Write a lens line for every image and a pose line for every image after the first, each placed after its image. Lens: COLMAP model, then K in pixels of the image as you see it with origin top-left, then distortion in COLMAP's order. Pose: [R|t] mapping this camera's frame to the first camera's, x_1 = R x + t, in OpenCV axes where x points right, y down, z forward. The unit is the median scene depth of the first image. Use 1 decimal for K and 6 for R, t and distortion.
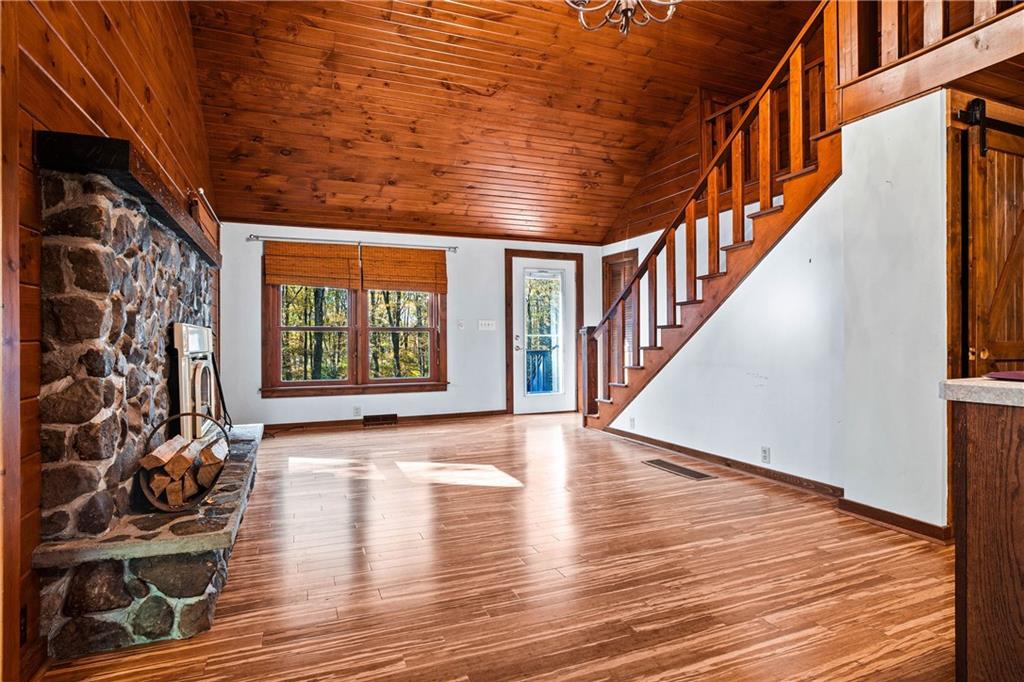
lens RADIAL K [[546.7, 0, 512.2], [0, 546.7, 341.7], [0, 0, 1]] dist [-0.052533, 0.024277]
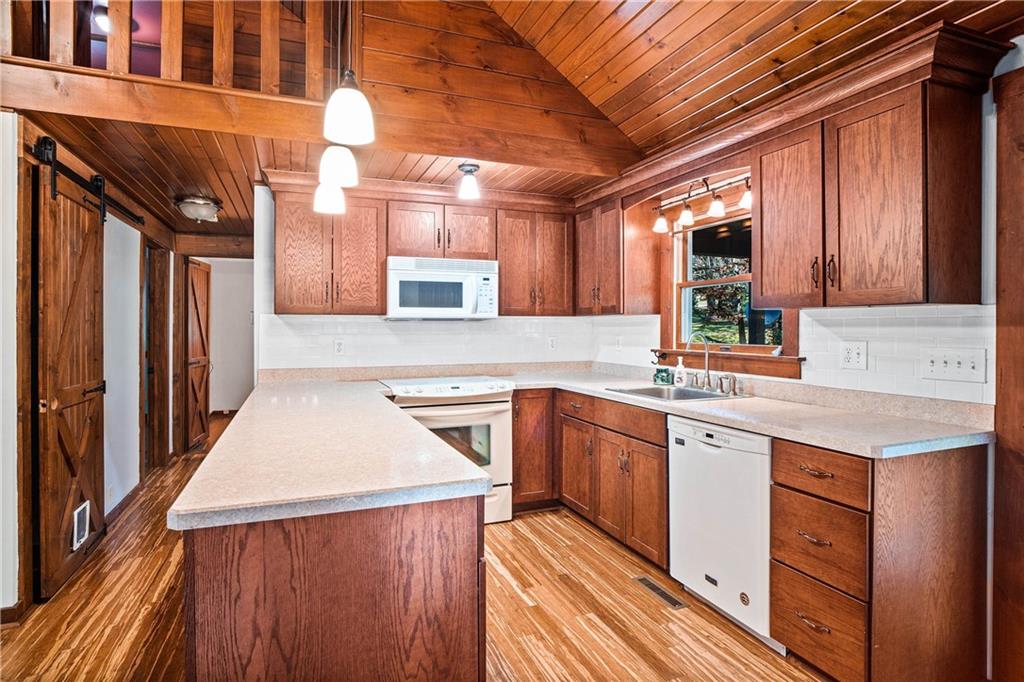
lens RADIAL K [[546.7, 0, 514.7], [0, 546.7, 327.9], [0, 0, 1]] dist [-0.052533, 0.024277]
pose [[0.011186, 0.003836, 0.999930, -0.039895], [0.005690, 0.999976, -0.003899, -0.062327], [-0.999921, 0.005733, 0.011164, 0.090040]]
